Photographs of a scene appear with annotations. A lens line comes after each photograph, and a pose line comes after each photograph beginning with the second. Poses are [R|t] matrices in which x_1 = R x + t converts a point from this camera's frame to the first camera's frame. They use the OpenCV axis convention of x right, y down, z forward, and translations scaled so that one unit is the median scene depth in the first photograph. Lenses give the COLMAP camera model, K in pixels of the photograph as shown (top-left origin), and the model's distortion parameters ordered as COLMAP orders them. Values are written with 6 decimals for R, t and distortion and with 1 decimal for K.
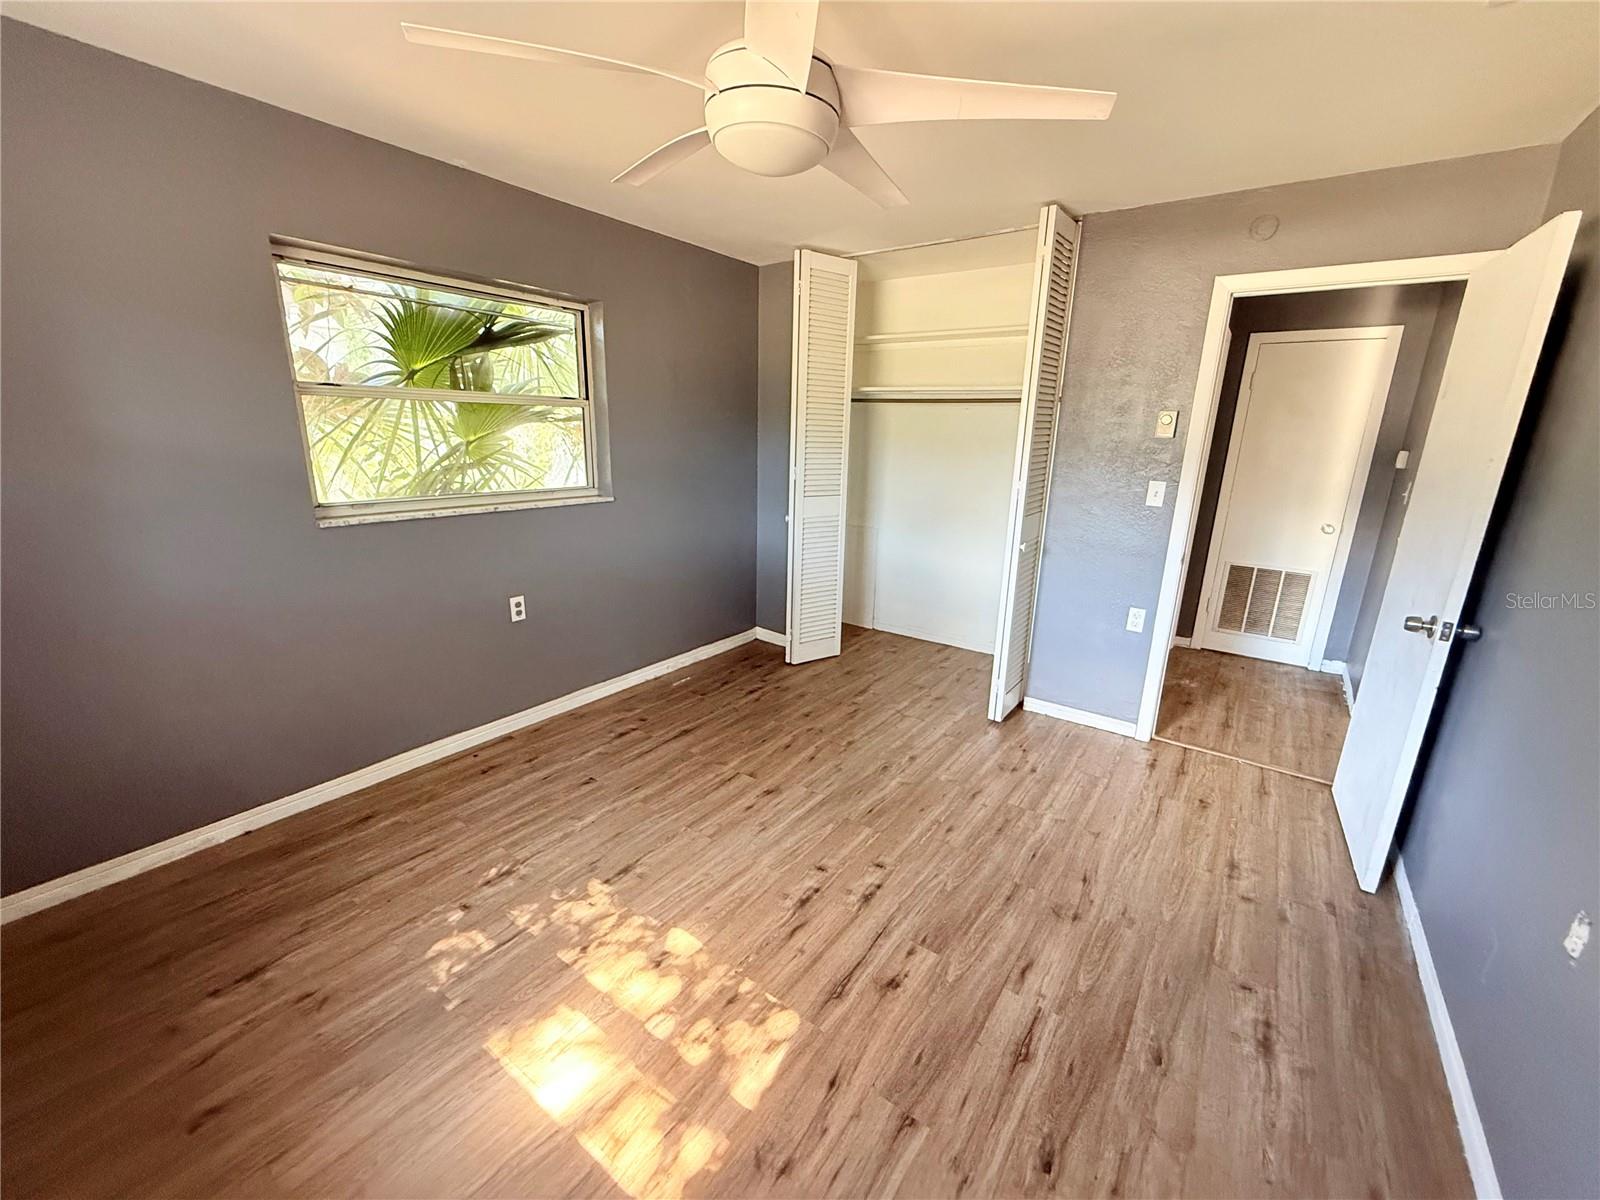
lens RADIAL K [[642.1, 0, 795.2], [0, 642.1, 598.2], [0, 0, 1]] dist [-0.000093, 0.000210]
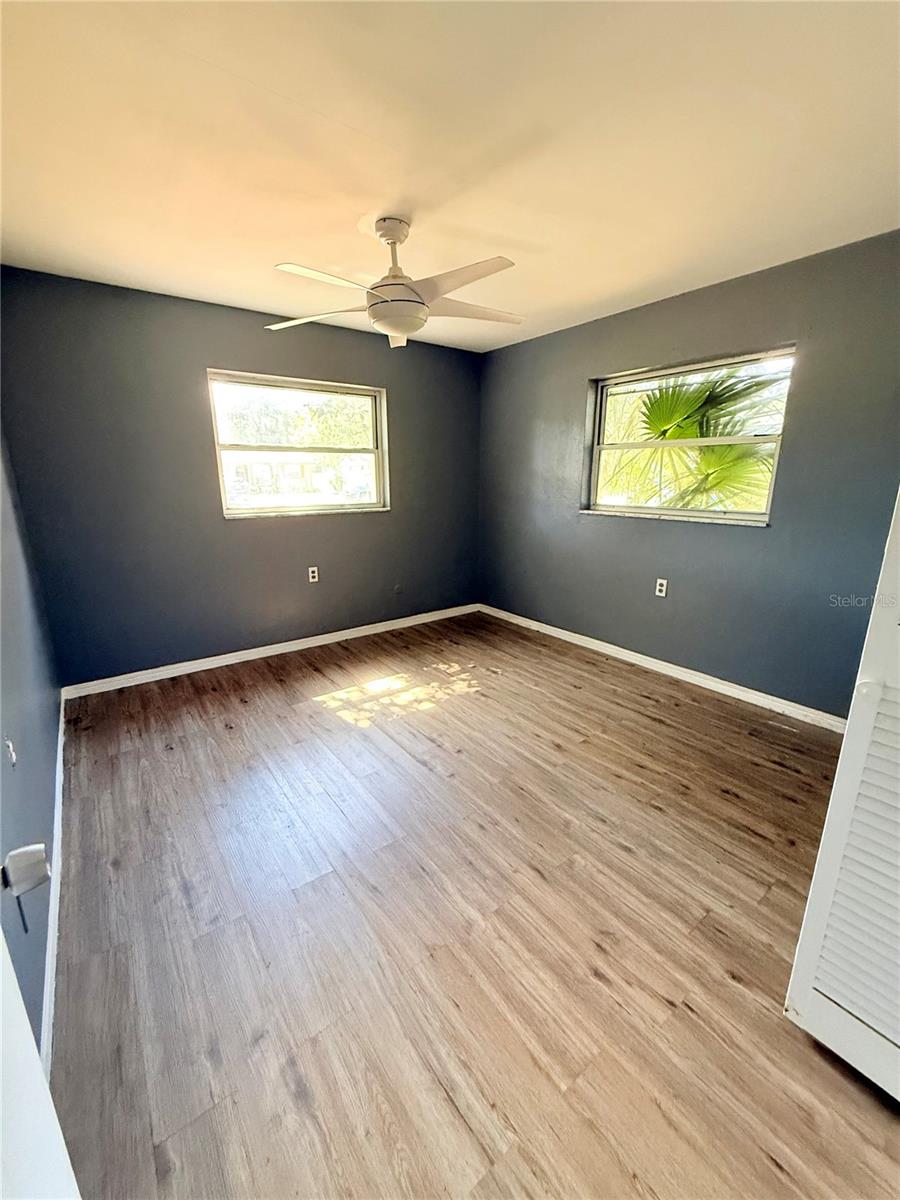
lens RADIAL K [[481.6, 0, 454.6], [0, 481.6, 599.8], [0, 0, 1]] dist [-0.000093, 0.000210]
pose [[-0.287199, 0.218773, -0.932553, 0.842064], [-0.247906, 0.923421, 0.292978, -0.188333], [0.925235, 0.315329, -0.210970, 0.935801]]
